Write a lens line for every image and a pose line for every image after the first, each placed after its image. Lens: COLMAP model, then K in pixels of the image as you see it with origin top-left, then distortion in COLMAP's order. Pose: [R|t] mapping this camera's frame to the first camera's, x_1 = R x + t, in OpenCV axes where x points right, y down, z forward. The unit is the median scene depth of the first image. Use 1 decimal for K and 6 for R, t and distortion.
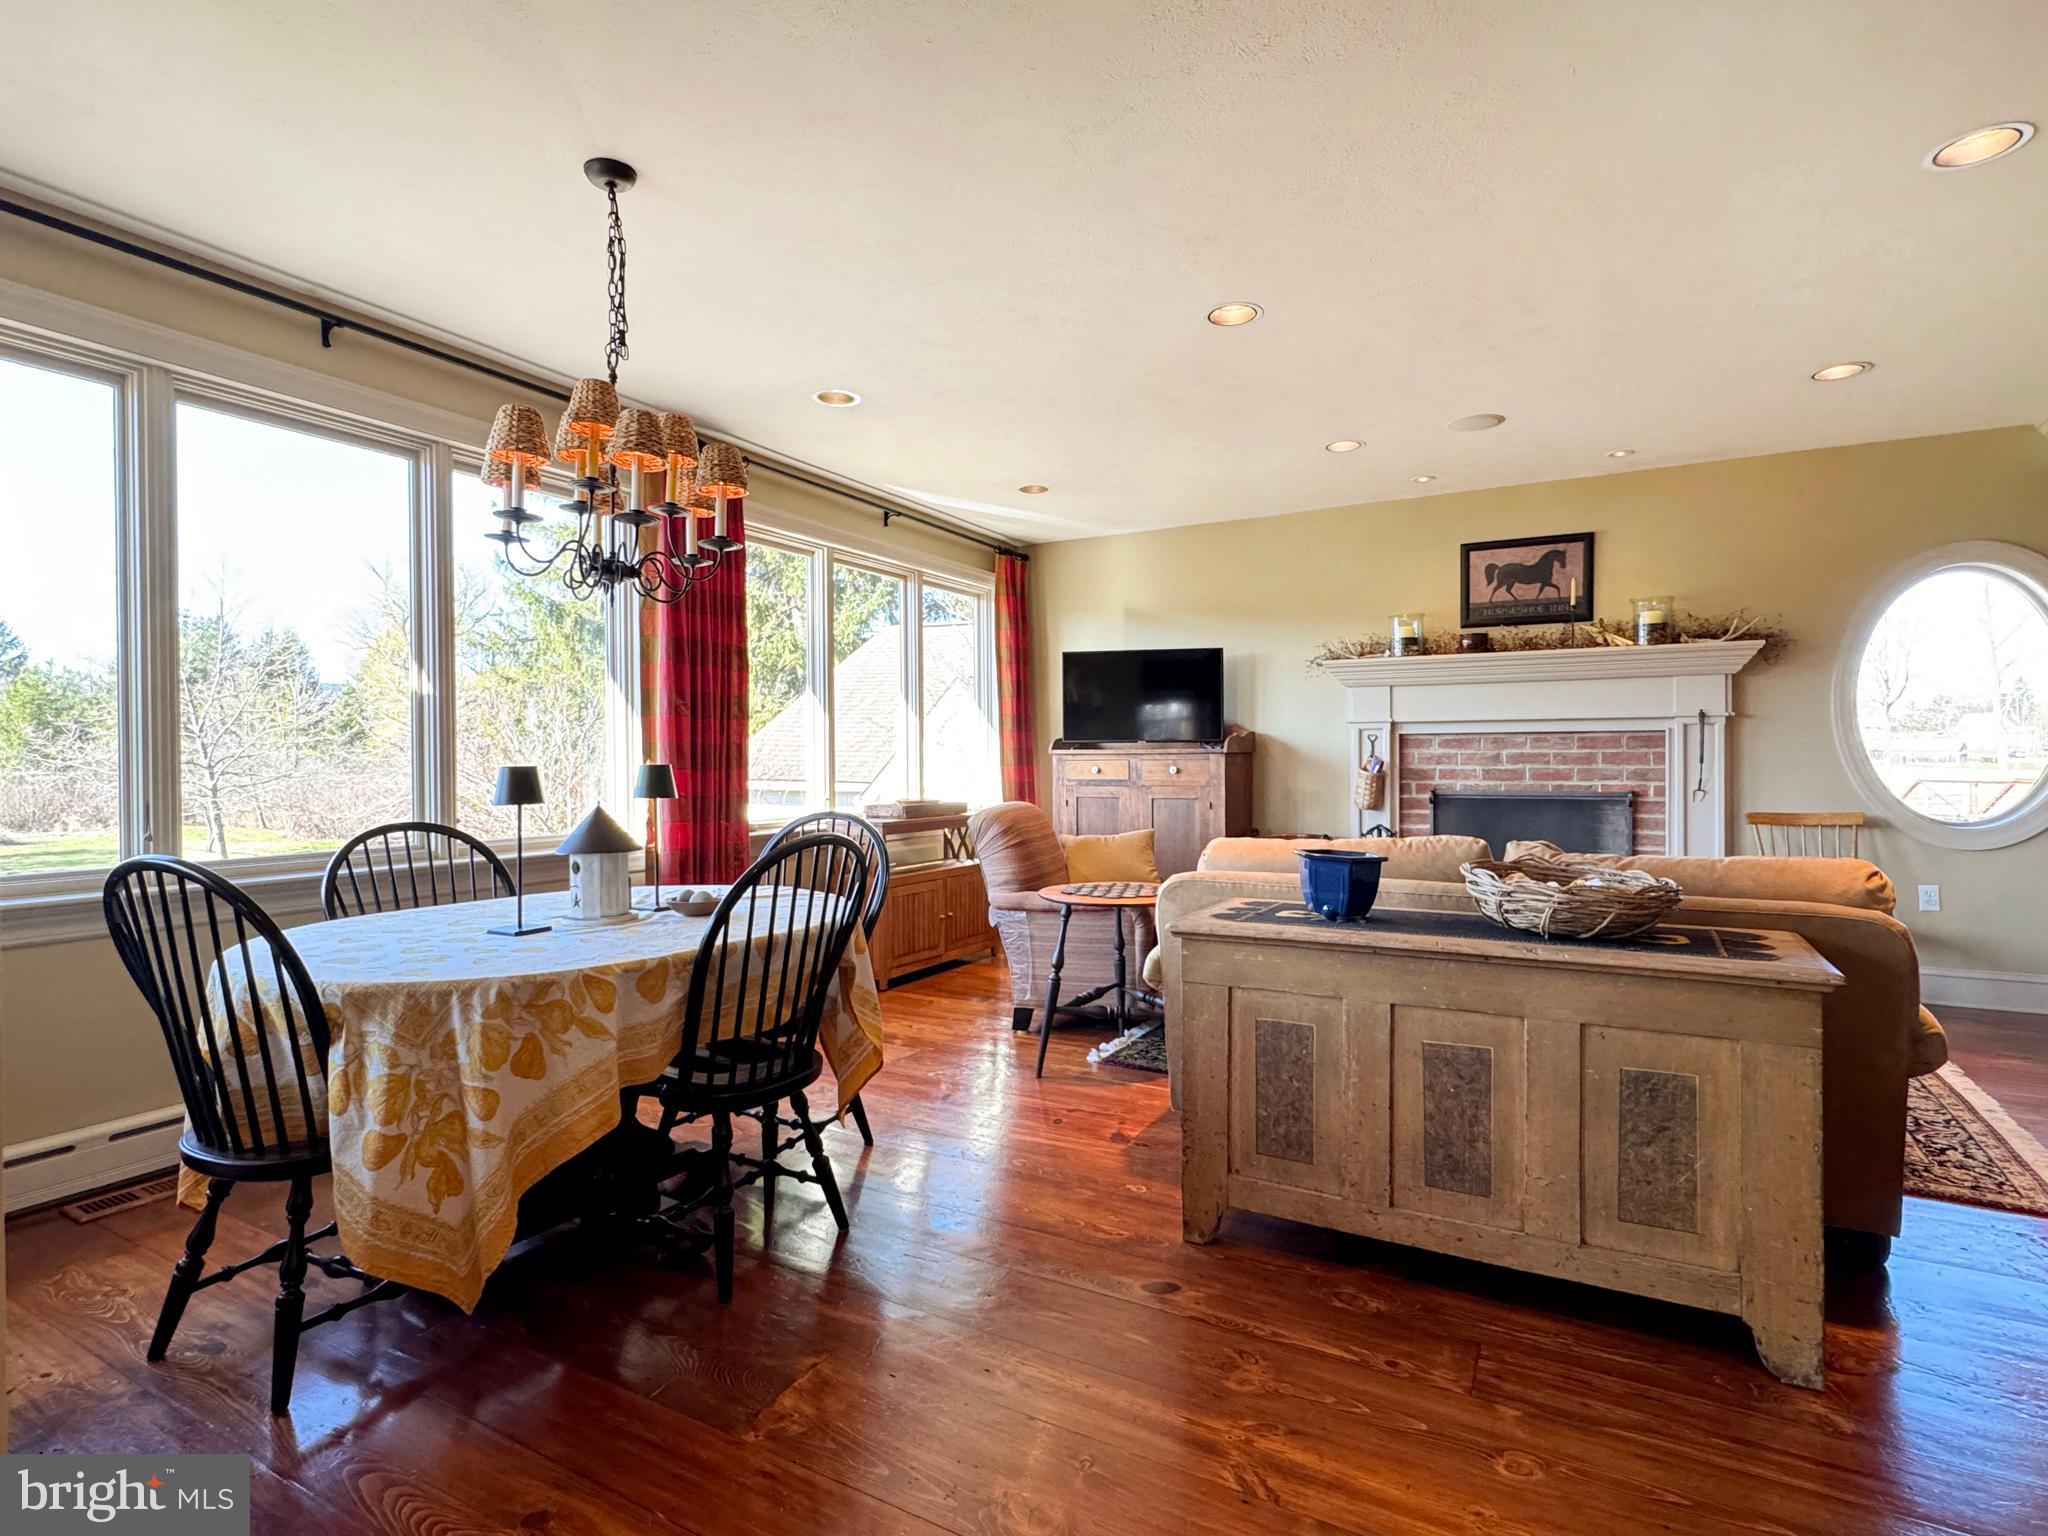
lens RADIAL K [[1052.6, 0, 1026.4], [0, 1052.6, 768.4], [0, 0, 1]] dist [0.000204, -0.000078]
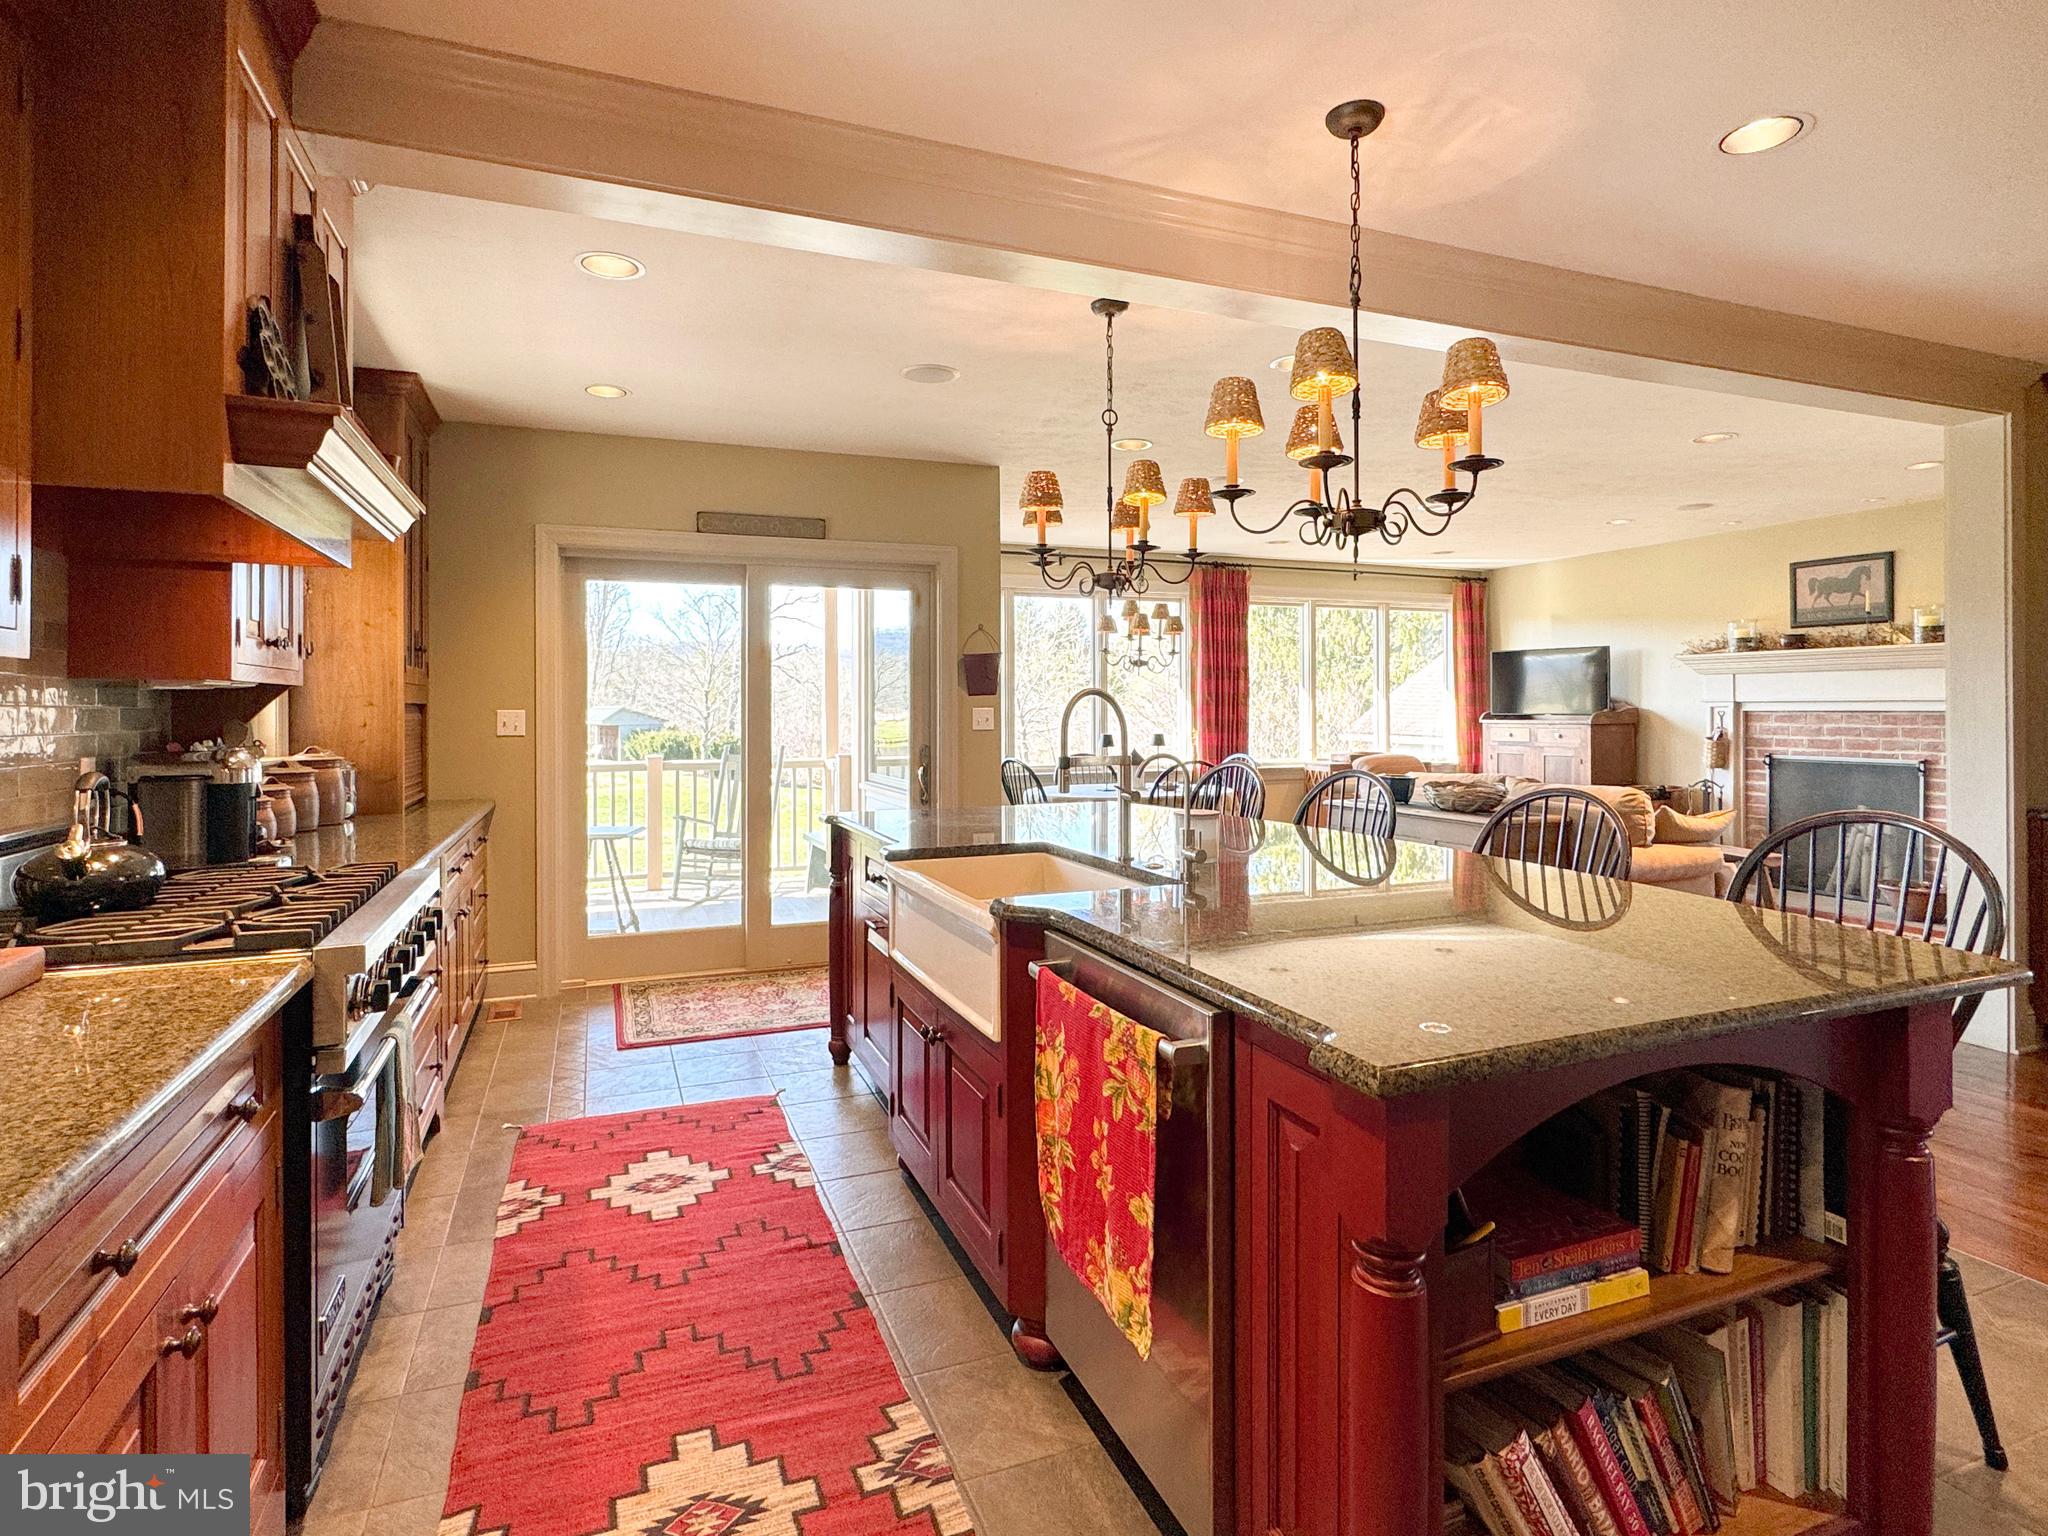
lens RADIAL K [[1052.6, 0, 1013.0], [0, 1052.6, 715.6], [0, 0, 1]] dist [0.000204, -0.000078]
pose [[0.784251, 0.003864, -0.620432, 0.471563], [-0.004148, 0.999991, 0.000984, -0.025344], [0.620430, 0.001802, 0.784260, -0.594533]]
